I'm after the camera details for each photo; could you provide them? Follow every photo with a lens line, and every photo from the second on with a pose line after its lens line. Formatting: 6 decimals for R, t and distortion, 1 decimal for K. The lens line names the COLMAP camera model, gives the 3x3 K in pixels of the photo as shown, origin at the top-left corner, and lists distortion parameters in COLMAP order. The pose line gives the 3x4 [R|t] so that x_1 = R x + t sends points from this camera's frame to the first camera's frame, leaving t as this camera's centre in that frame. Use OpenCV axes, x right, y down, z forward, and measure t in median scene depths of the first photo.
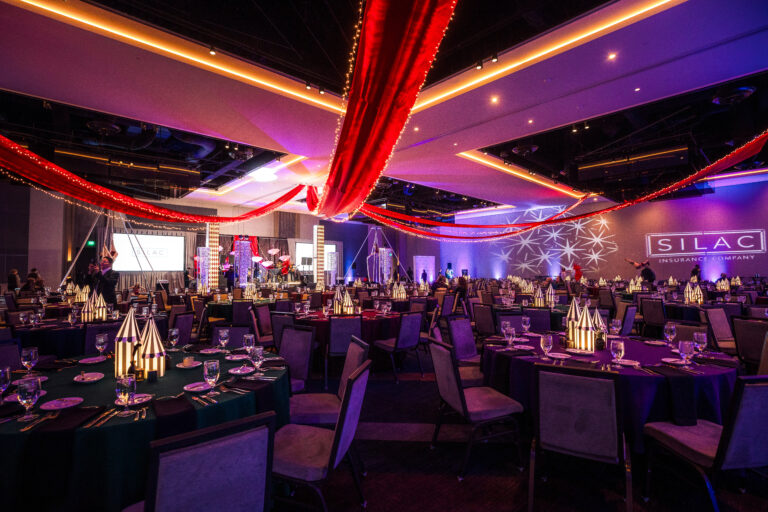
lens RADIAL K [[369.8, 0, 367.4], [0, 369.8, 257.9], [0, 0, 1]] dist [-0.036325, 0.010506]
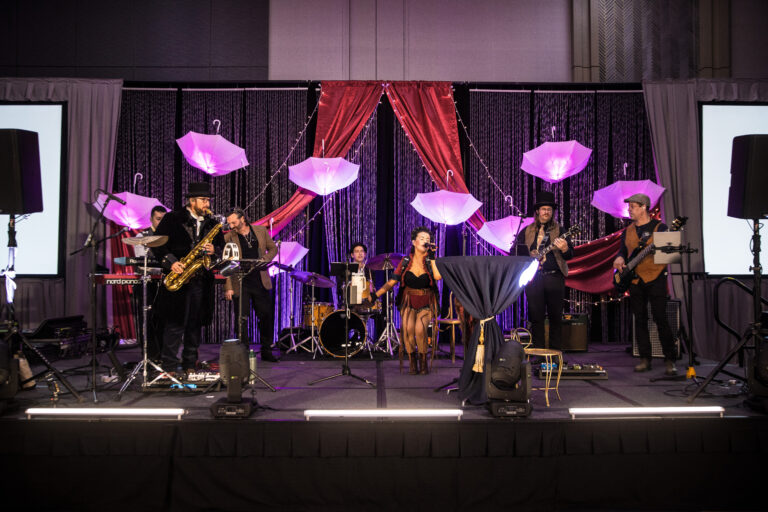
lens RADIAL K [[644.9, 0, 384.0], [0, 644.9, 256.0], [0, 0, 1]] dist [-0.006591, -0.004197]
pose [[0.763484, -0.018536, -0.645561, -0.144802], [0.021173, 0.999769, -0.003665, 0.029475], [0.645480, -0.010871, 0.763700, 0.844434]]
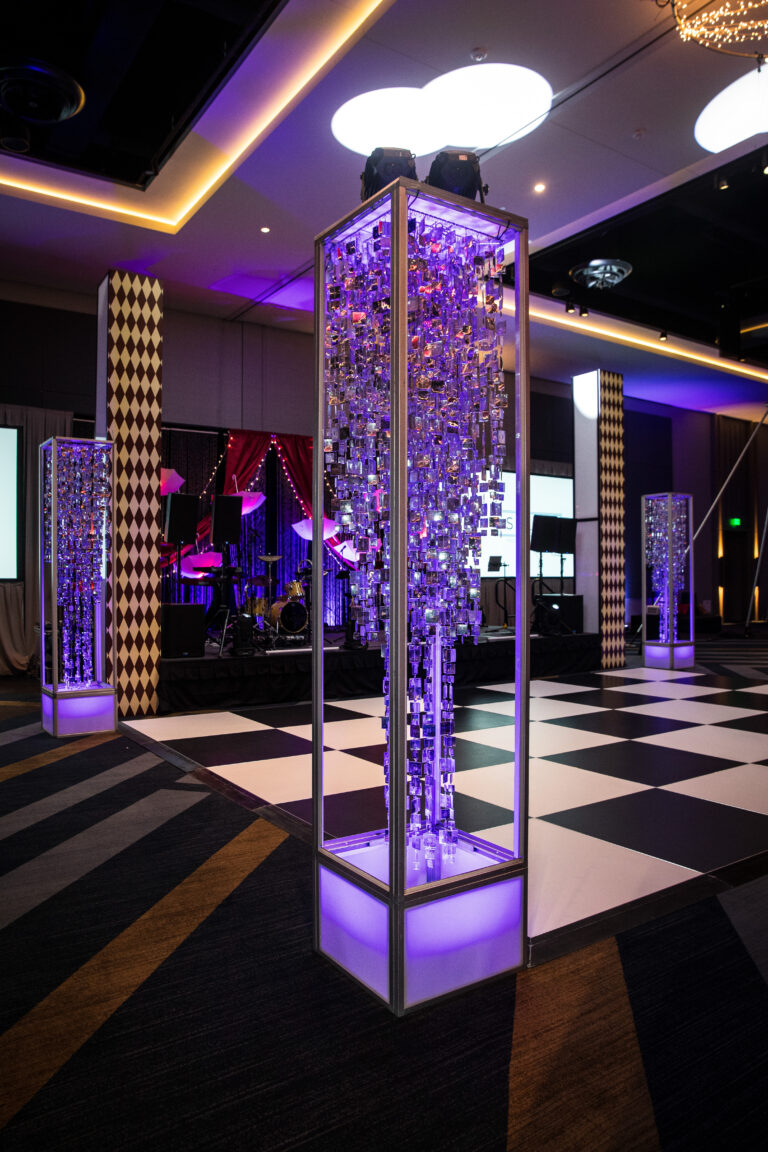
lens RADIAL K [[787.4, 0, 384.0], [0, 787.4, 576.0], [0, 0, 1]] dist [-0.095686, 0.076889]
pose [[0.990801, -0.001130, -0.135322, -0.212806], [0.005923, 0.999369, 0.035022, 0.017658], [0.135197, -0.035501, 0.990183, 0.552163]]
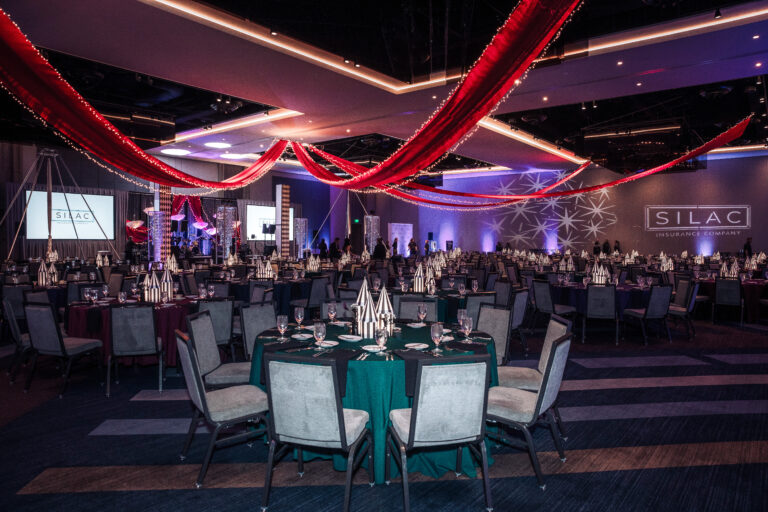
lens RADIAL K [[525.0, 0, 384.0], [0, 525.0, 256.0], [0, 0, 1]] dist [-0.095686, 0.076889]
pose [[0.983805, 0.005594, 0.179157, -0.128163], [-0.017197, 0.997848, 0.063279, -0.009138], [-0.178417, -0.065335, 0.981783, -0.185421]]
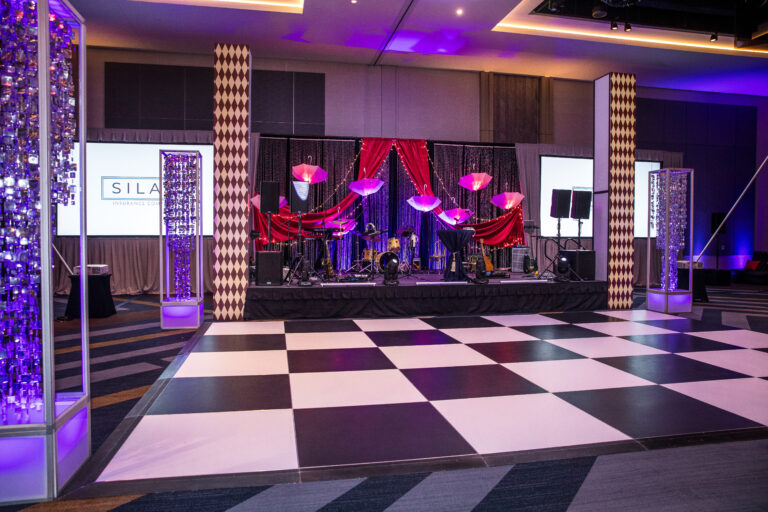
lens RADIAL K [[525.0, 0, 384.0], [0, 525.0, 256.0], [0, 0, 1]] dist [-0.095686, 0.076889]
pose [[0.866333, 0.023309, -0.498922, -0.092849], [0.012679, 0.997562, 0.068622, 0.020878], [0.499305, -0.065776, 0.863926, 0.609607]]
